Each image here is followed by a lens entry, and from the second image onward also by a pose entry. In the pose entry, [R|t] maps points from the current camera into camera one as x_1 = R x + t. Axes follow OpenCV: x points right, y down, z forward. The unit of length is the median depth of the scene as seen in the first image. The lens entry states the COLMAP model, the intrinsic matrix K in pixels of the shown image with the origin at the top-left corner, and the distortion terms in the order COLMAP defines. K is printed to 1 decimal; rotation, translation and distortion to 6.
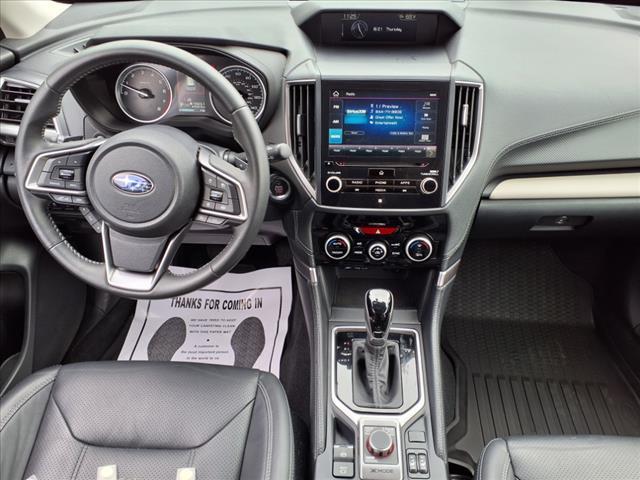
lens RADIAL K [[529.2, 0, 320.0], [0, 529.2, 240.0], [0, 0, 1]] dist [0.016340, -0.006969]
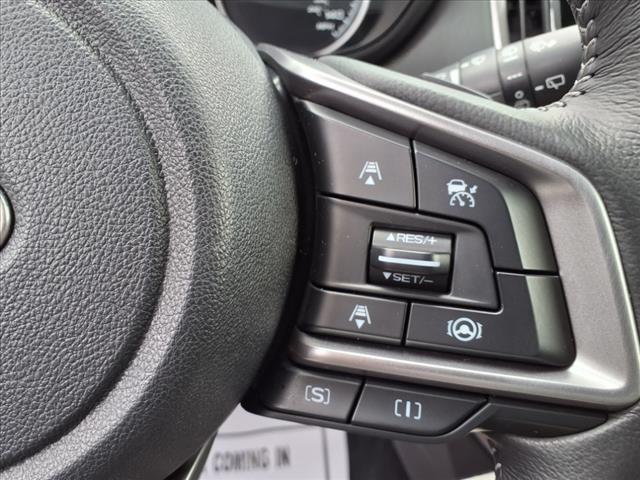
lens RADIAL K [[529.2, 0, 320.0], [0, 529.2, 240.0], [0, 0, 1]] dist [0.016340, -0.006969]
pose [[0.994082, -0.034838, 0.102890, -0.239085], [0.046159, 0.992884, -0.109780, -0.072075], [-0.098334, 0.113880, 0.988616, 0.834062]]
